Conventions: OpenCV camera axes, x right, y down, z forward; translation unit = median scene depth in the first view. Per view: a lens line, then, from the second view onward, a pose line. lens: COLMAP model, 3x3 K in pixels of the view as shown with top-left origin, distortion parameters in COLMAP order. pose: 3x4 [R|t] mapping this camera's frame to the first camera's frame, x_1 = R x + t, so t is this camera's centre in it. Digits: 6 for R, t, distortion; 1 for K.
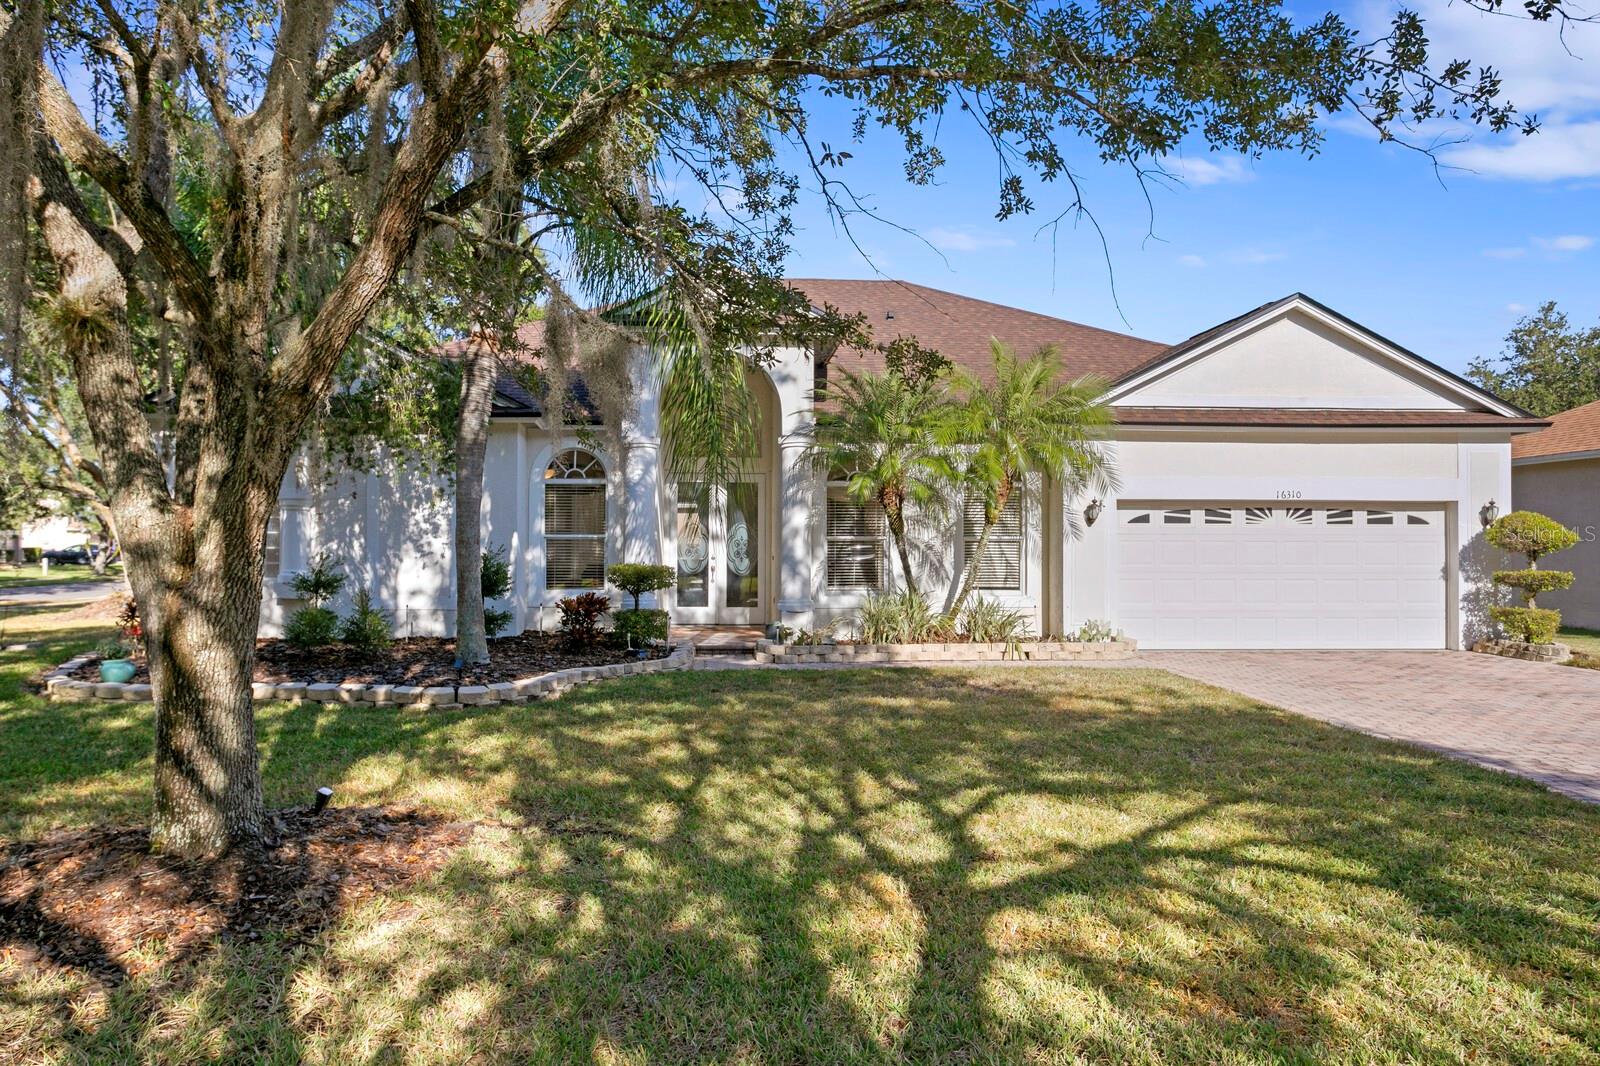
lens RADIAL K [[1152.9, 0, 808.5], [0, 1152.9, 535.3], [0, 0, 1]] dist [-0.010086, 0.017222]
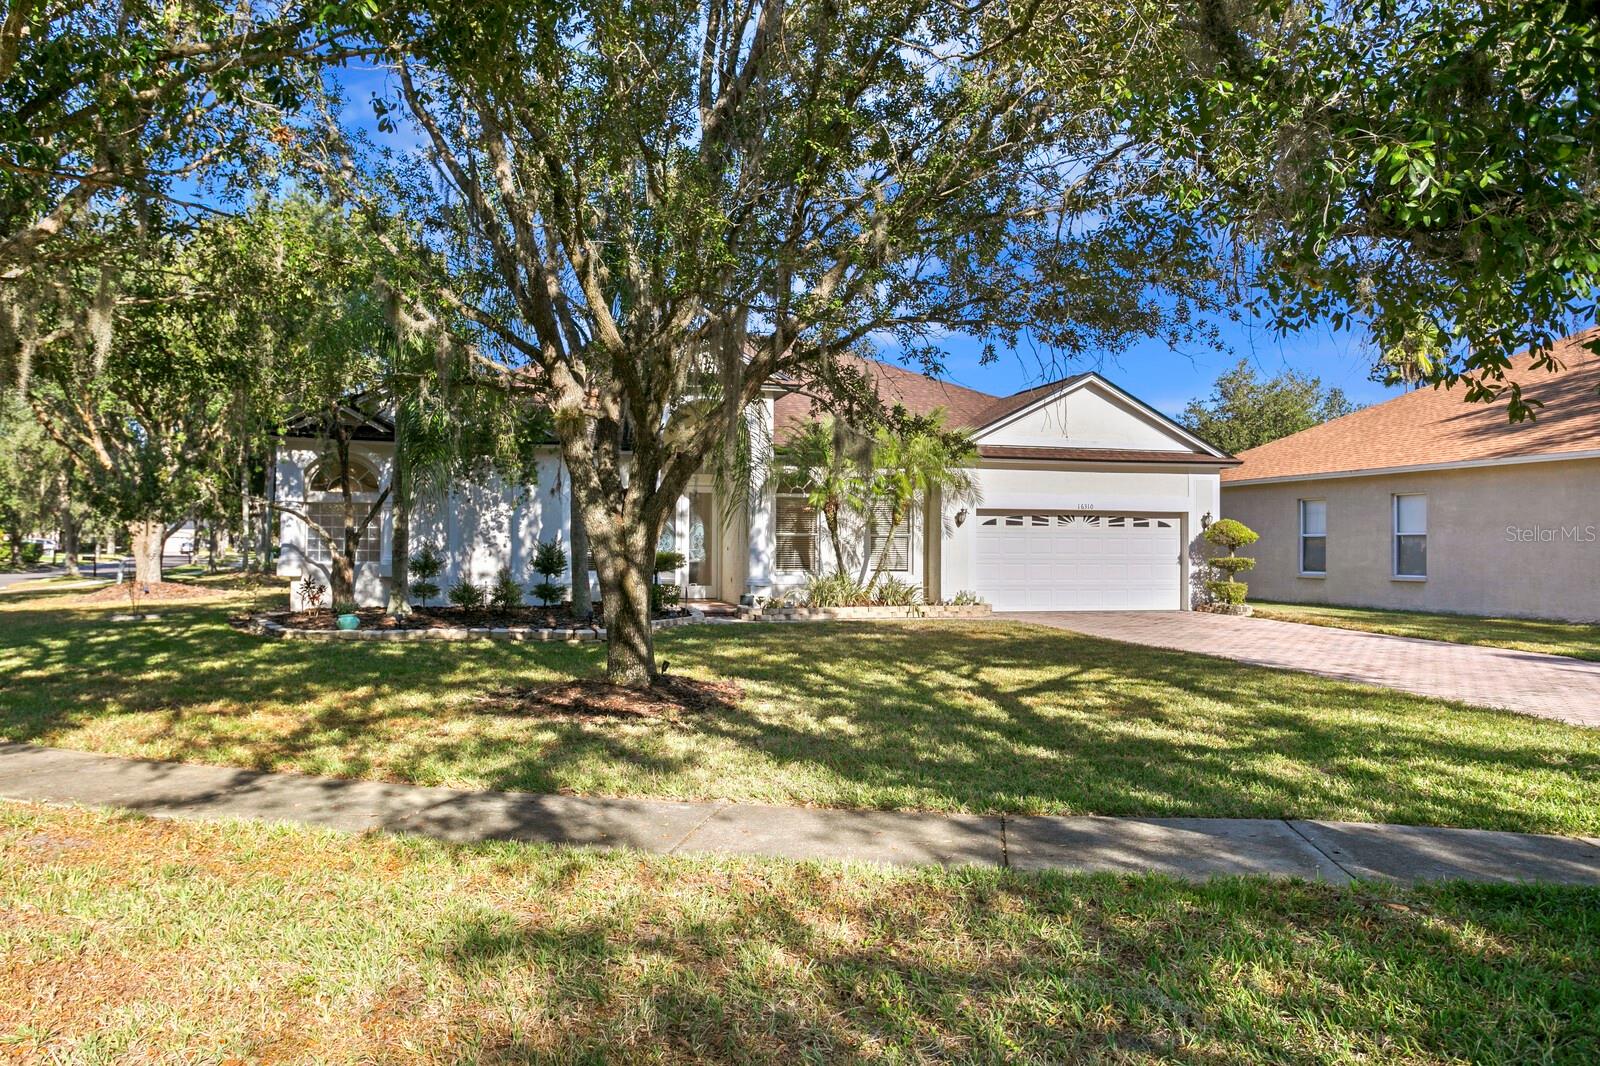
lens RADIAL K [[1109.1, 0, 803.5], [0, 1109.1, 544.0], [0, 0, 1]] dist [-0.077171, -0.002872]
pose [[0.982180, 0.003073, 0.187918, -0.209641], [-0.004788, 0.999951, 0.008674, 0.002425], [-0.187883, -0.009419, 0.982146, -0.332443]]
